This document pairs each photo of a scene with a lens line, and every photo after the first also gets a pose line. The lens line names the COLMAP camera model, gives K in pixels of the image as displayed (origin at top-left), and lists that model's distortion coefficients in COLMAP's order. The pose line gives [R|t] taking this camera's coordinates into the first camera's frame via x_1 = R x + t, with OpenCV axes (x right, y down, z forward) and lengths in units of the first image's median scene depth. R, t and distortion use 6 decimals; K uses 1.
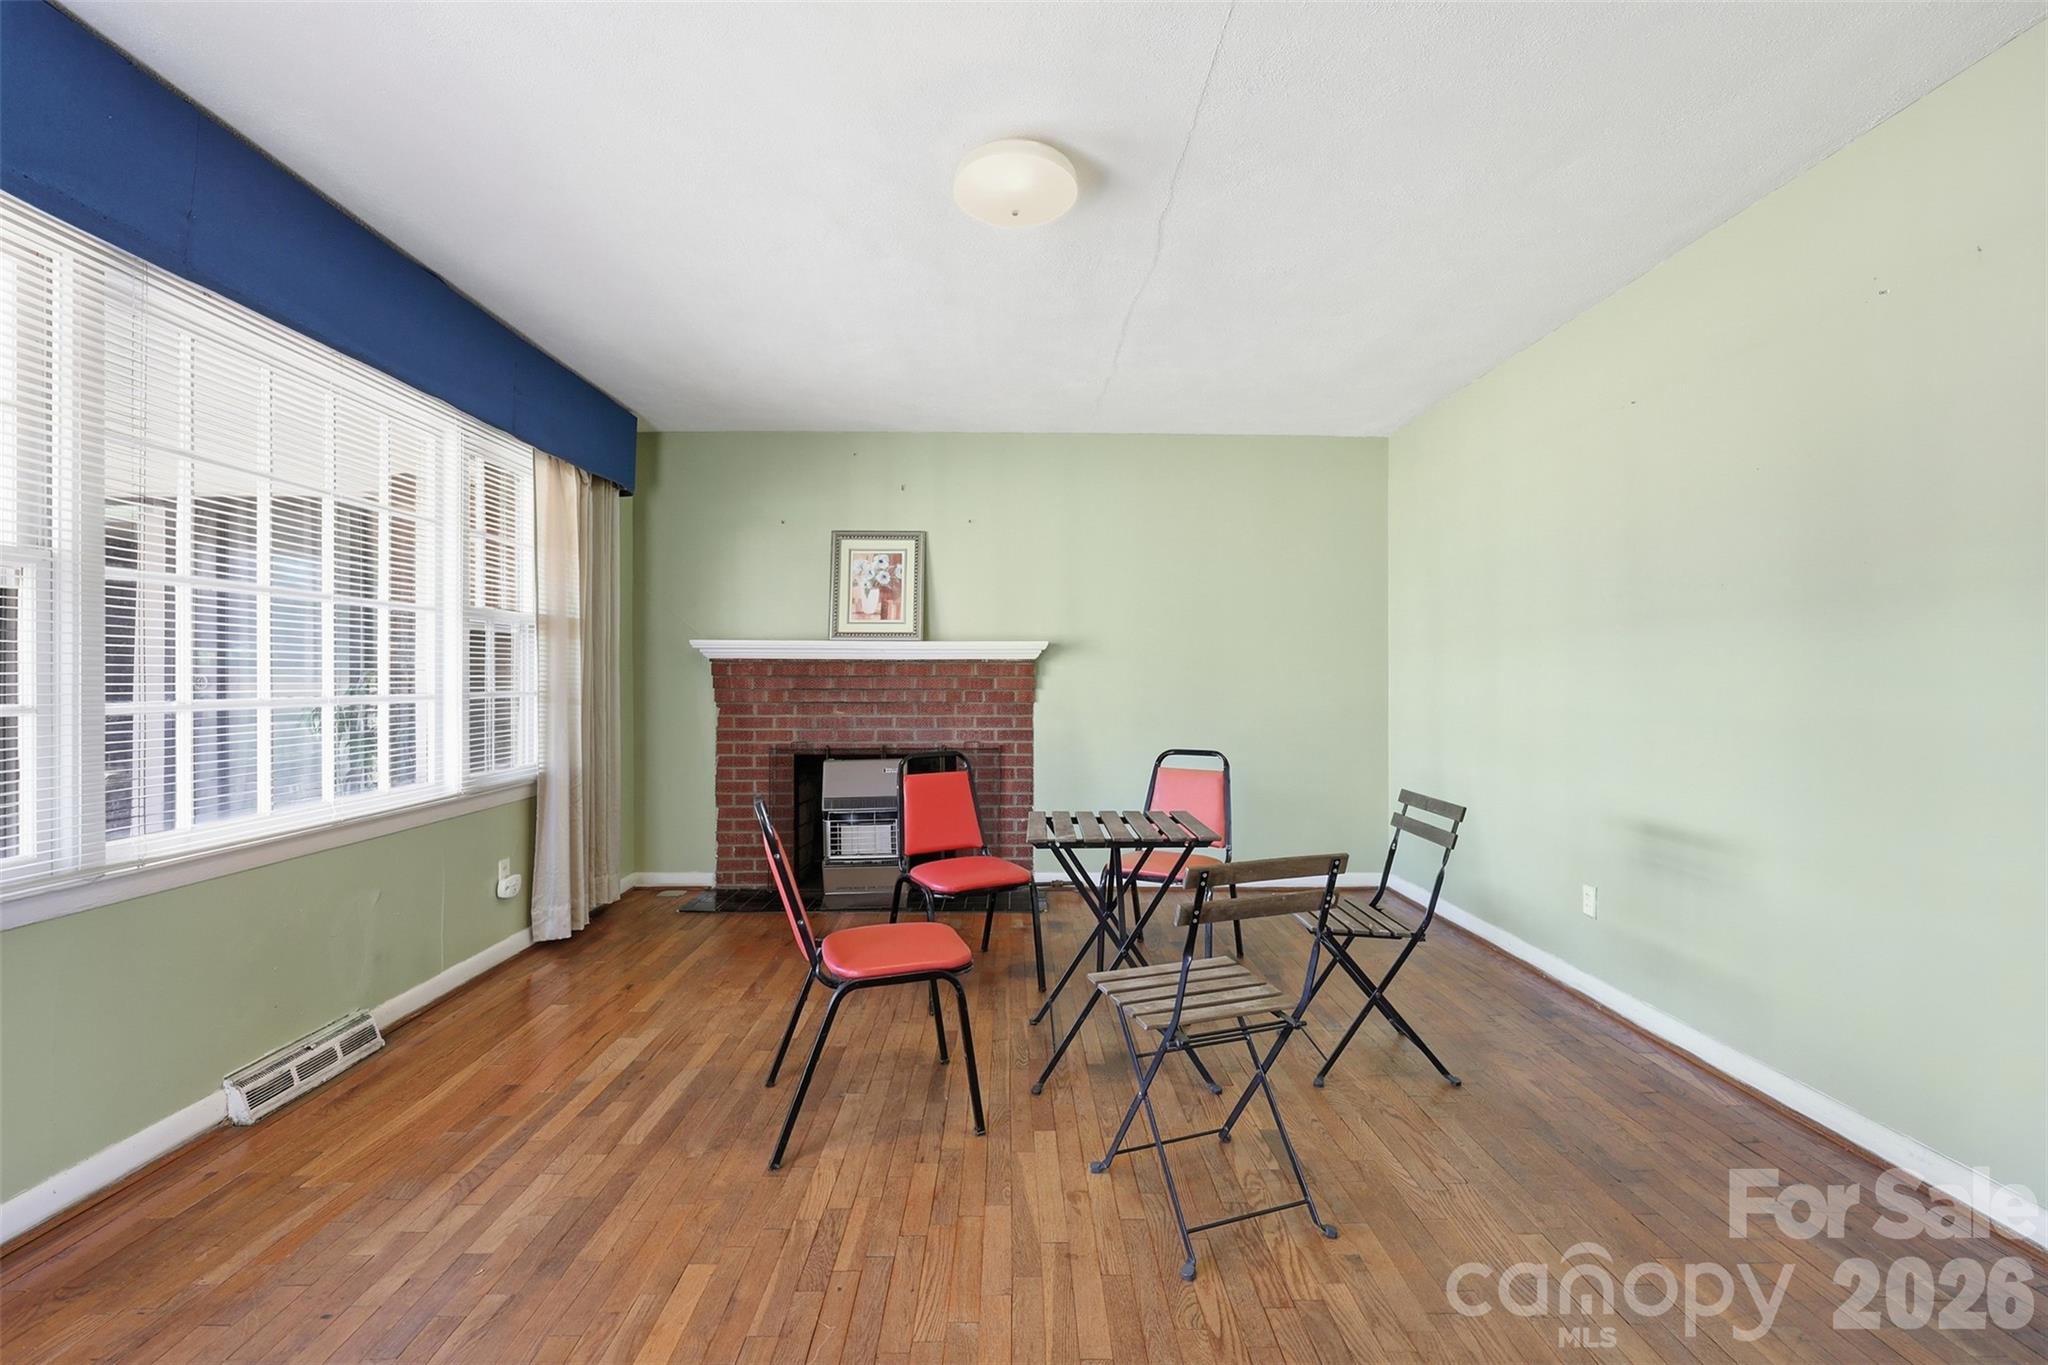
lens RADIAL K [[818.1, 0, 1015.9], [0, 818.1, 684.2], [0, 0, 1]] dist [0.001477, 0.000275]
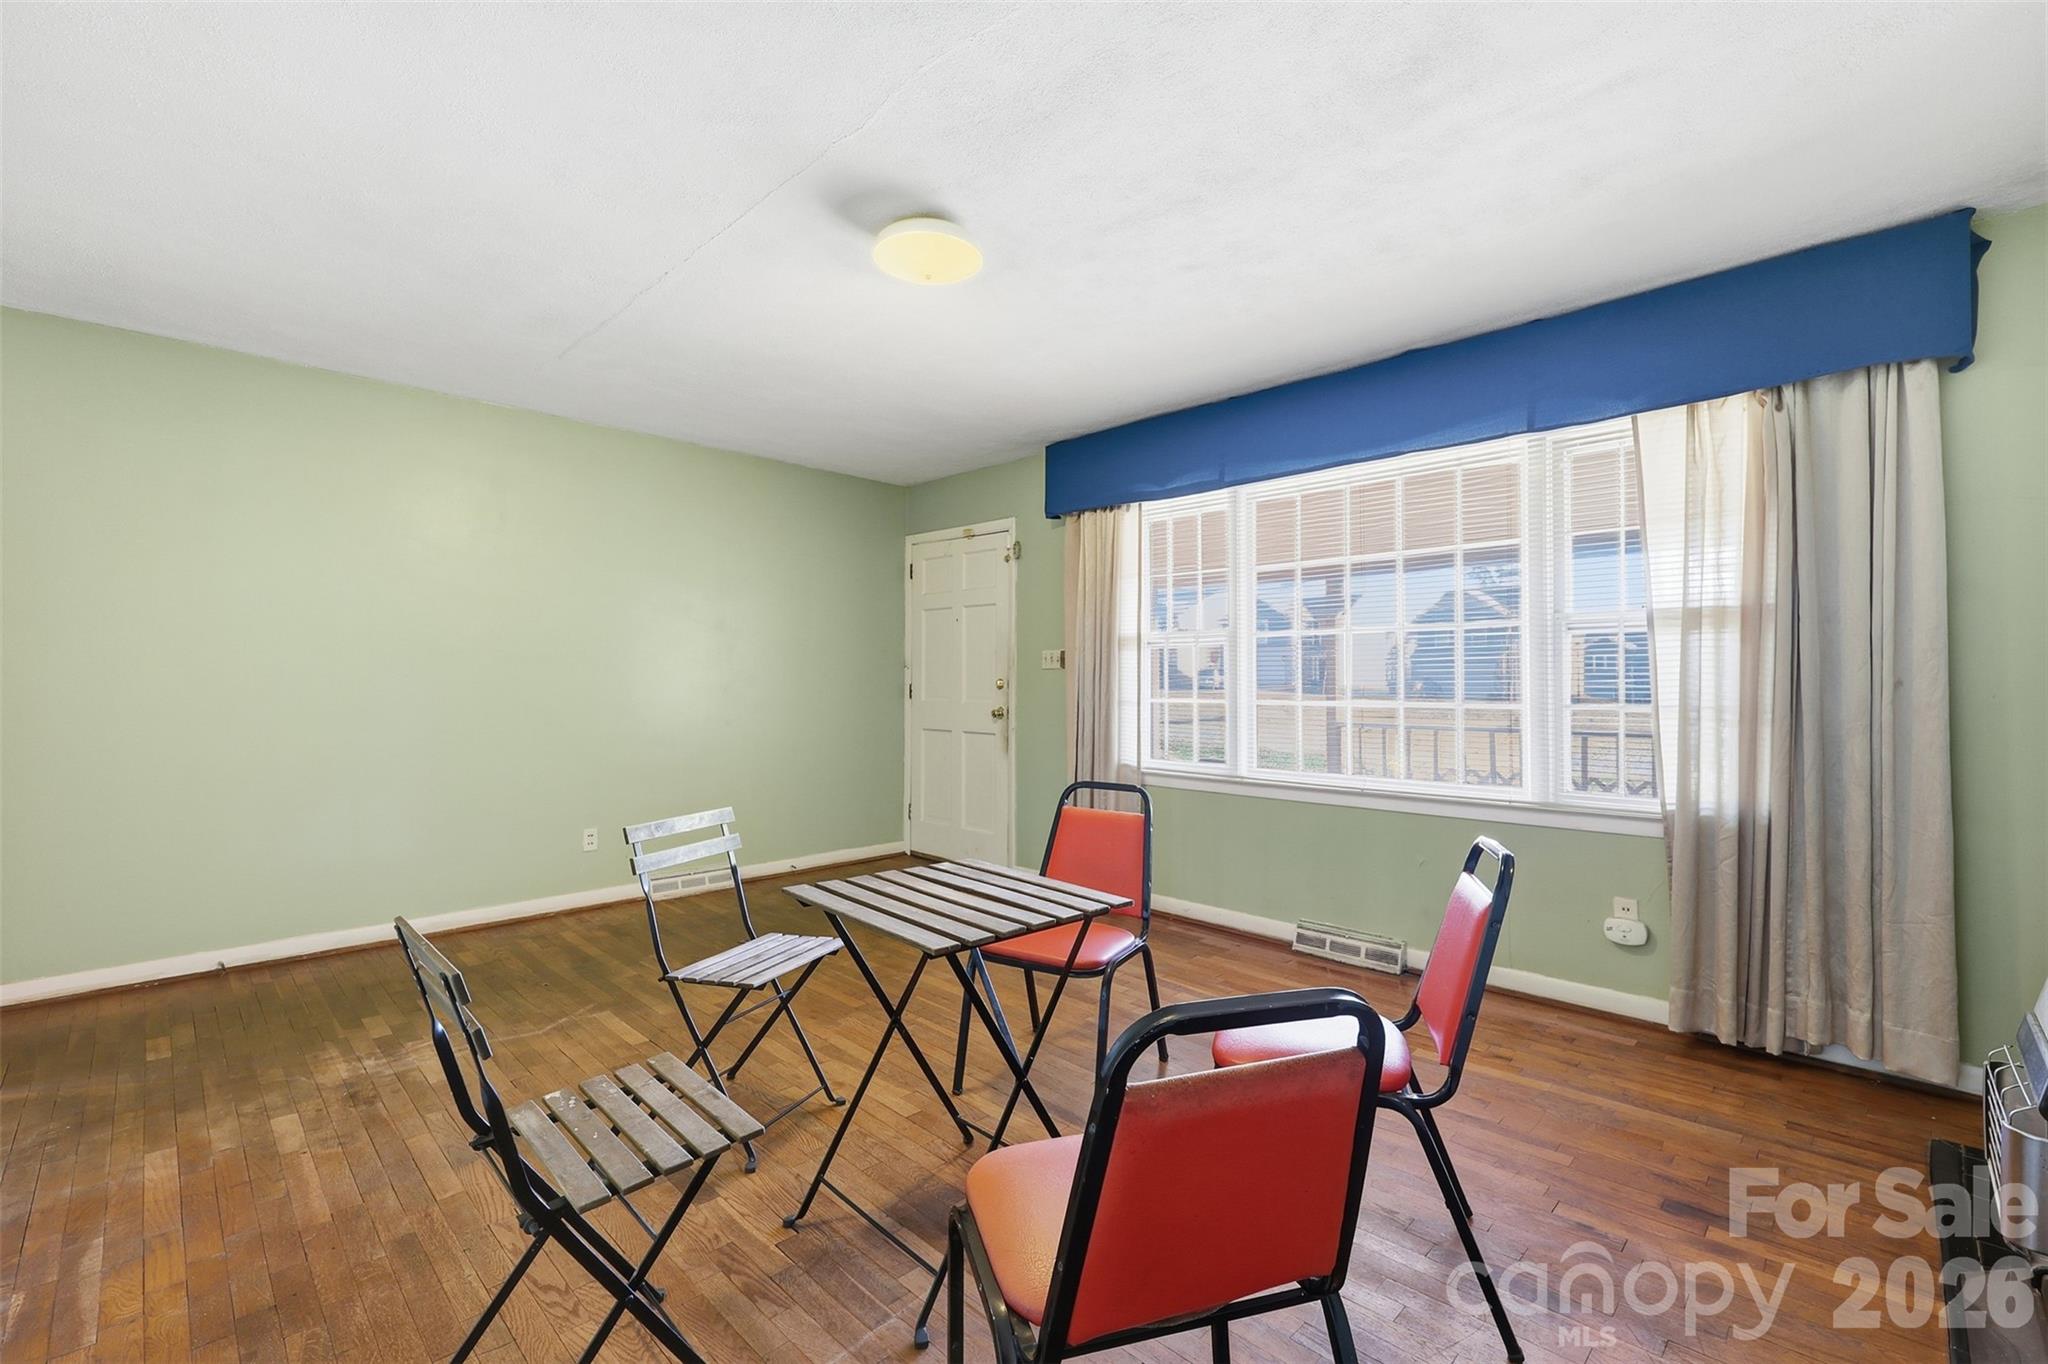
lens RADIAL K [[818.1, 0, 1015.9], [0, 818.1, 683.7], [0, 0, 1]] dist [0.001477, 0.000275]
pose [[-0.701046, 0.001989, -0.713113, 0.613320], [0.000316, 0.999997, 0.002479, -0.021444], [0.713116, 0.001513, -0.701045, 1.586529]]
